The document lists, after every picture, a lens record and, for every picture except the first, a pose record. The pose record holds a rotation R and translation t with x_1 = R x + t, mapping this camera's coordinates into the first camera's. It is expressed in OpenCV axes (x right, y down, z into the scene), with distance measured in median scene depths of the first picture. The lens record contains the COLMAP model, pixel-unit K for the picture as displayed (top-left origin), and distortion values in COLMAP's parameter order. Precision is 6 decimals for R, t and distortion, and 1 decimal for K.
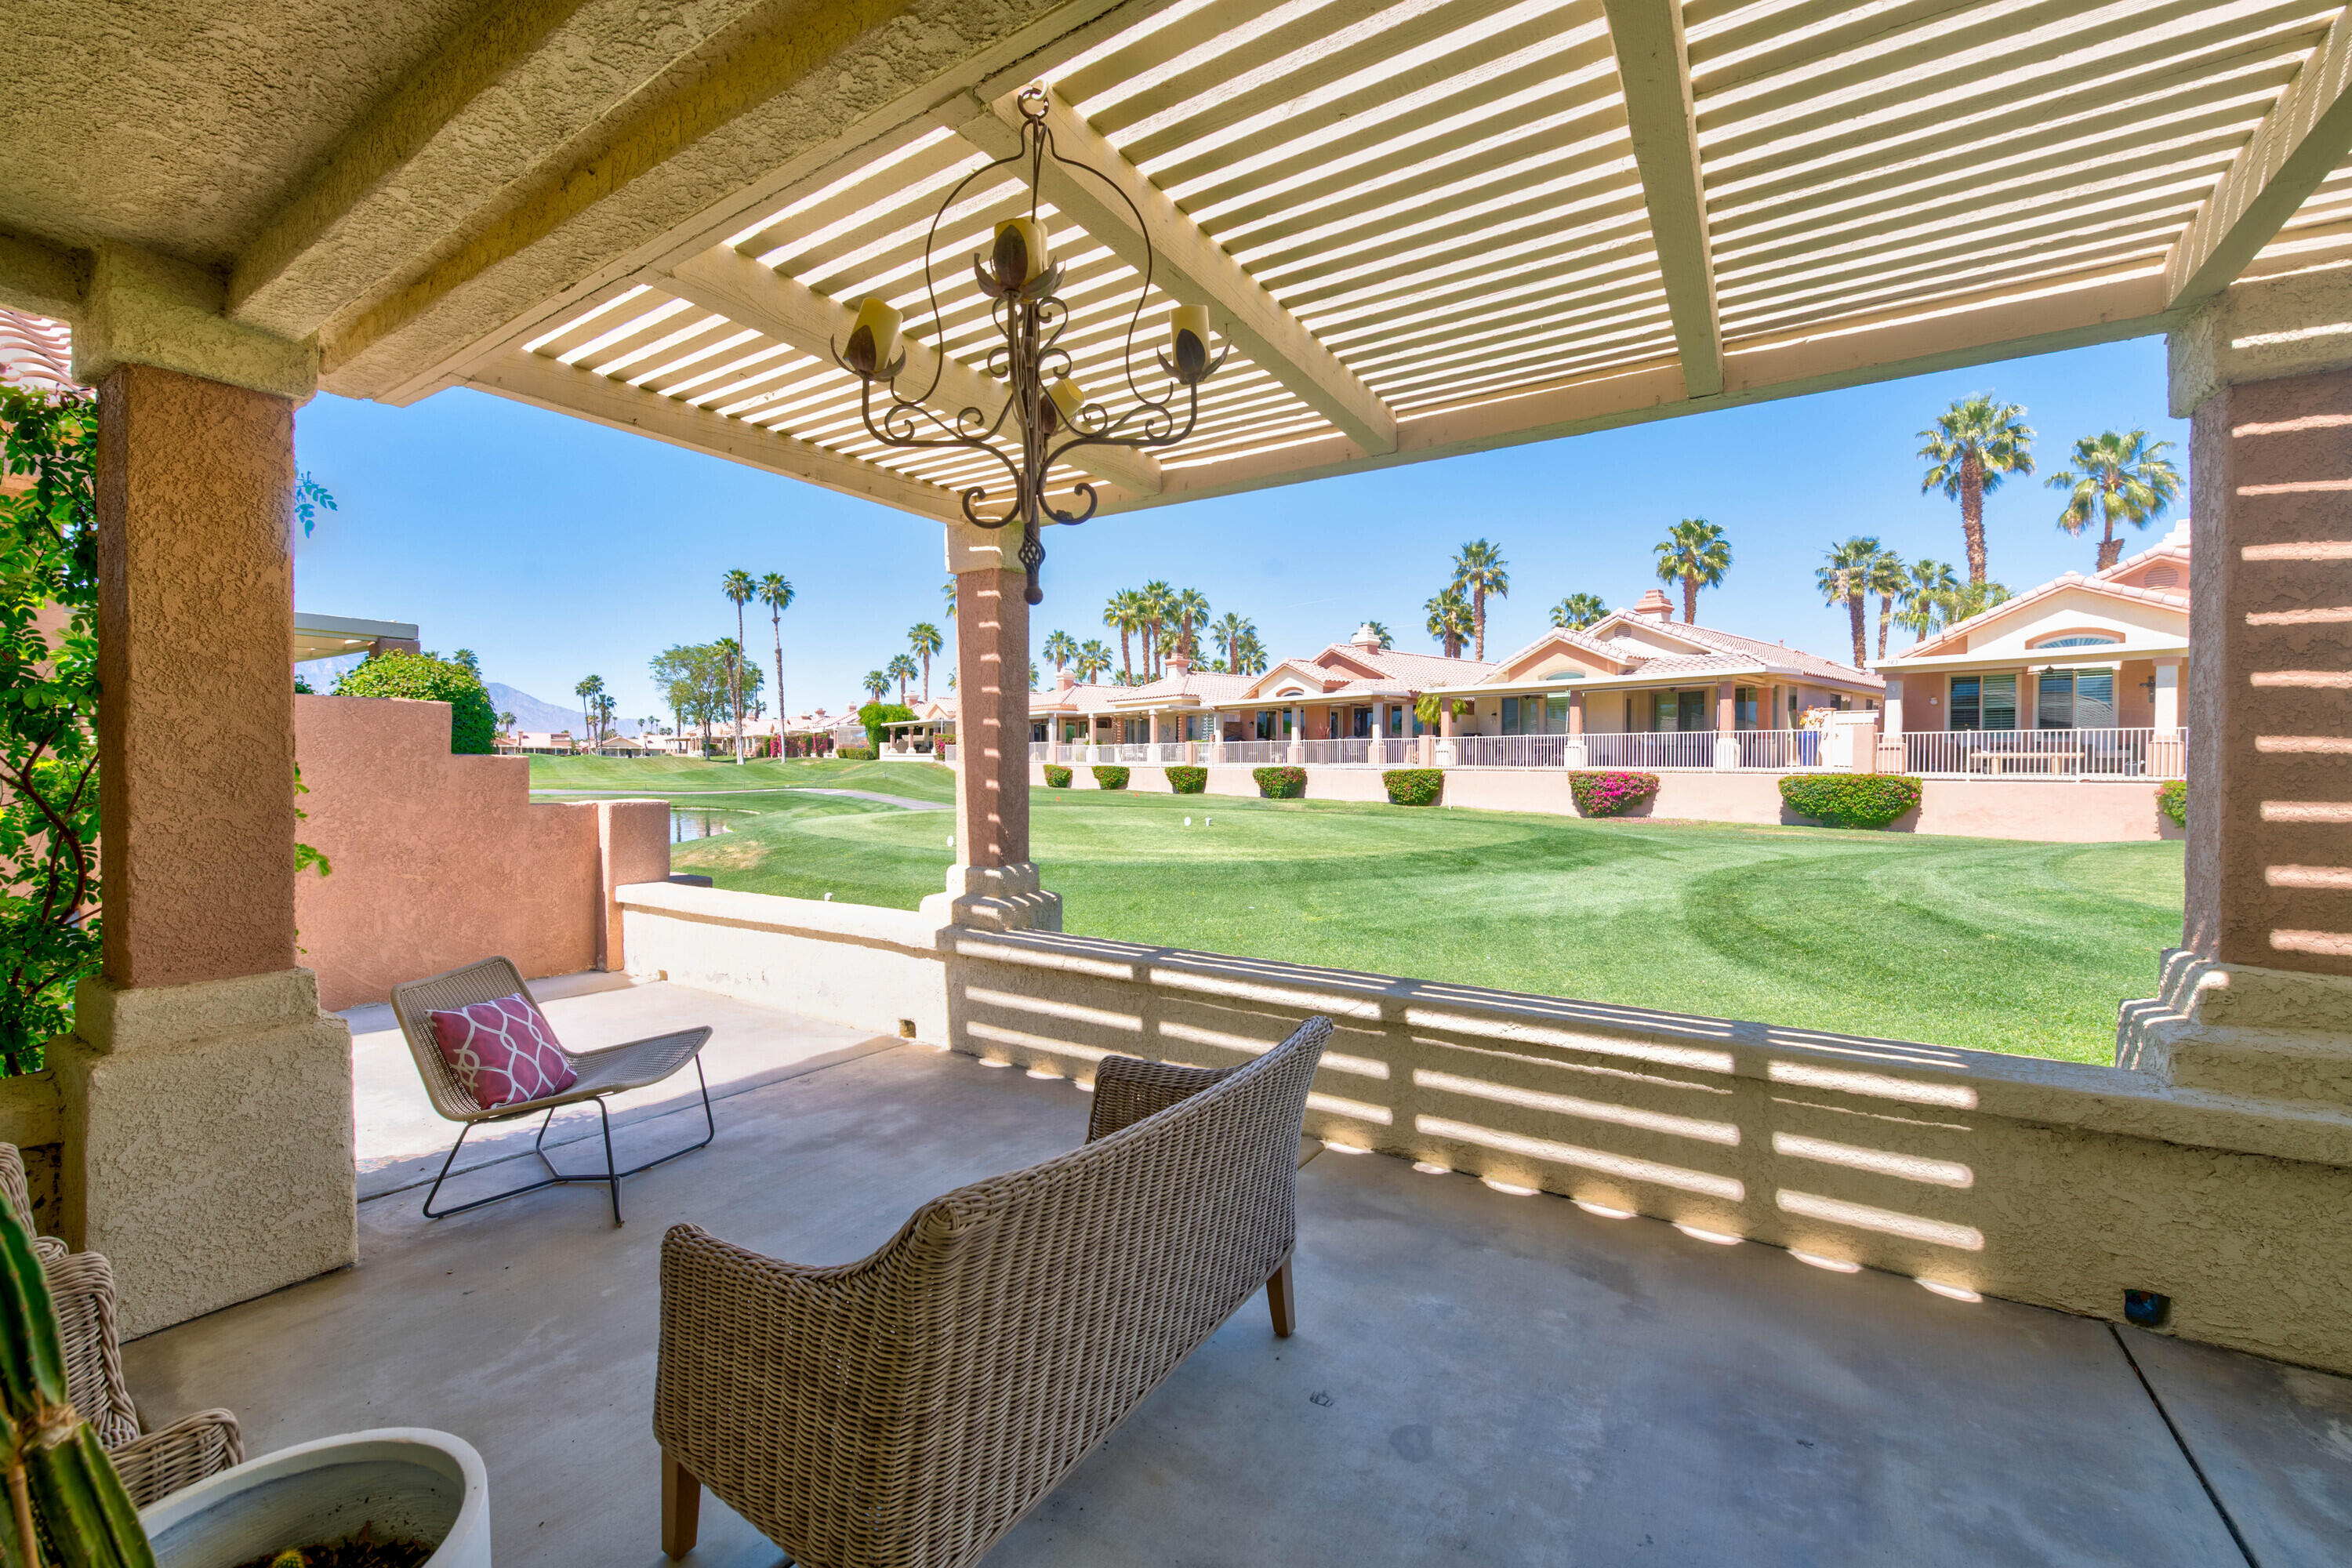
lens RADIAL K [[920.4, 0, 1186.1], [0, 920.4, 762.1], [0, 0, 1]] dist [0.017663, -0.004959]
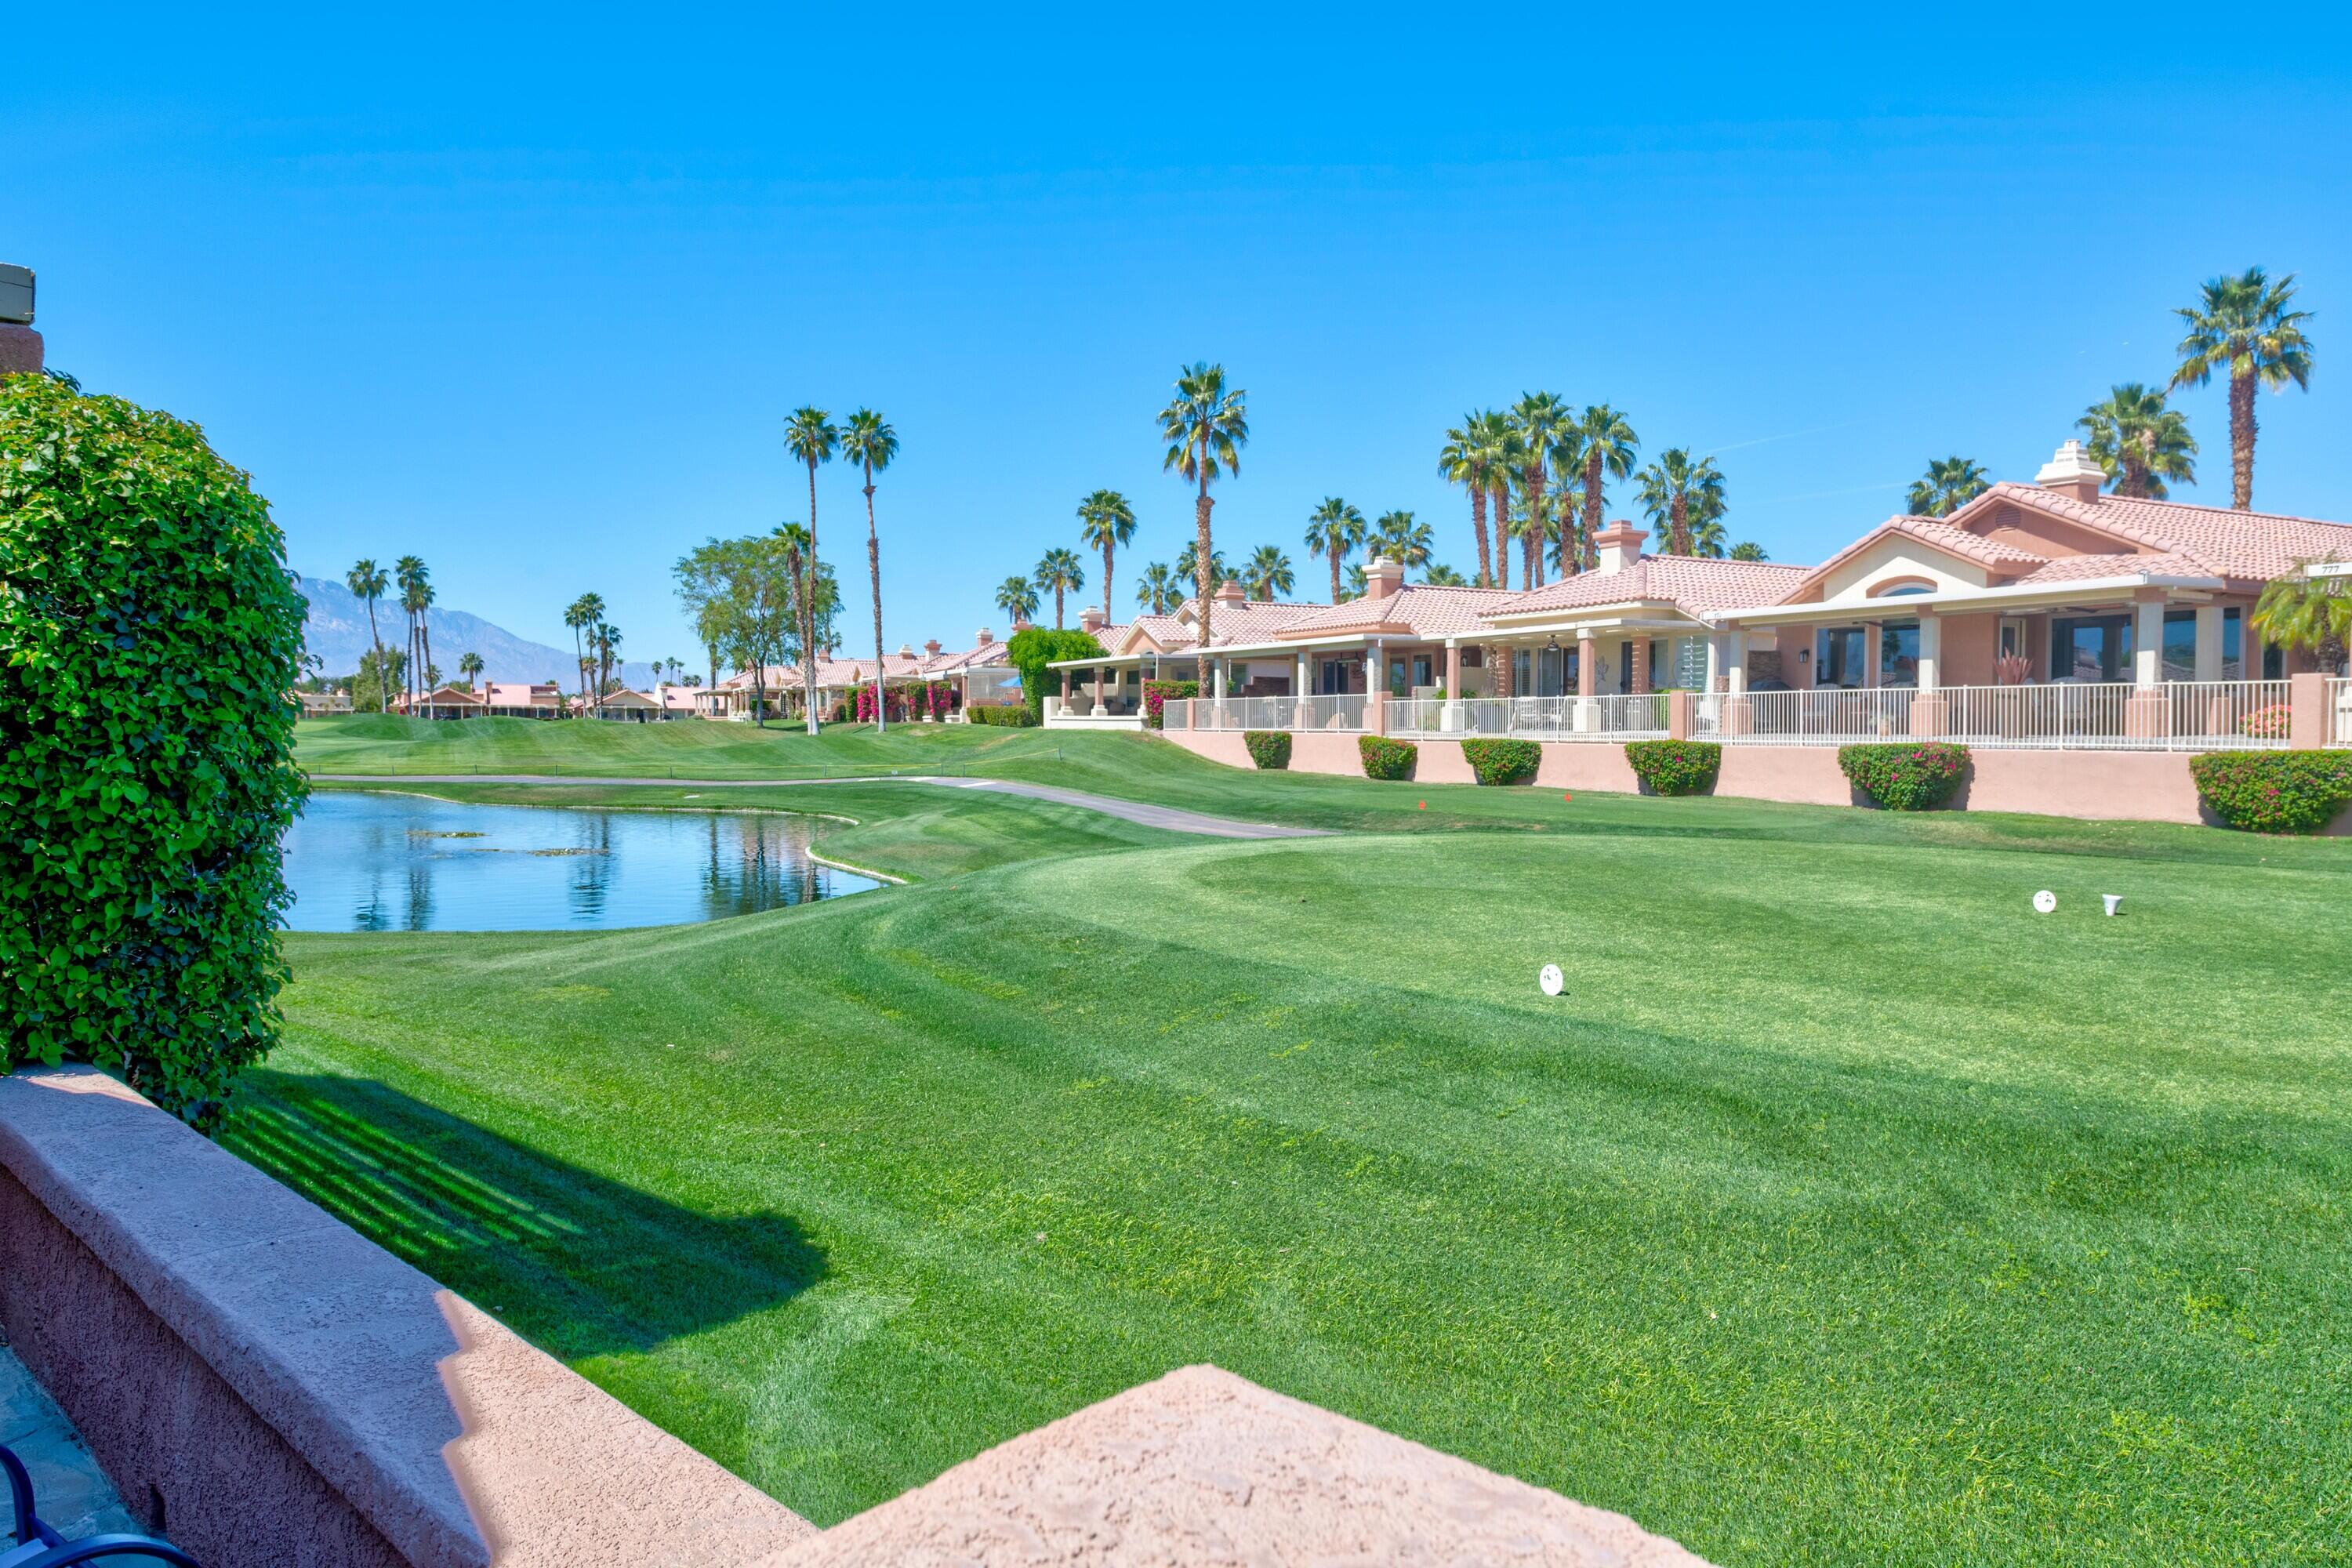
lens RADIAL K [[1451.1, 0, 1178.2], [0, 1451.1, 742.3], [0, 0, 1]] dist [0.019264, 0.001012]
pose [[0.982936, 0.001696, -0.183941, -0.079462], [0.000191, 0.999948, 0.010240, -0.001946], [0.183949, -0.010101, 0.982884, 0.122657]]
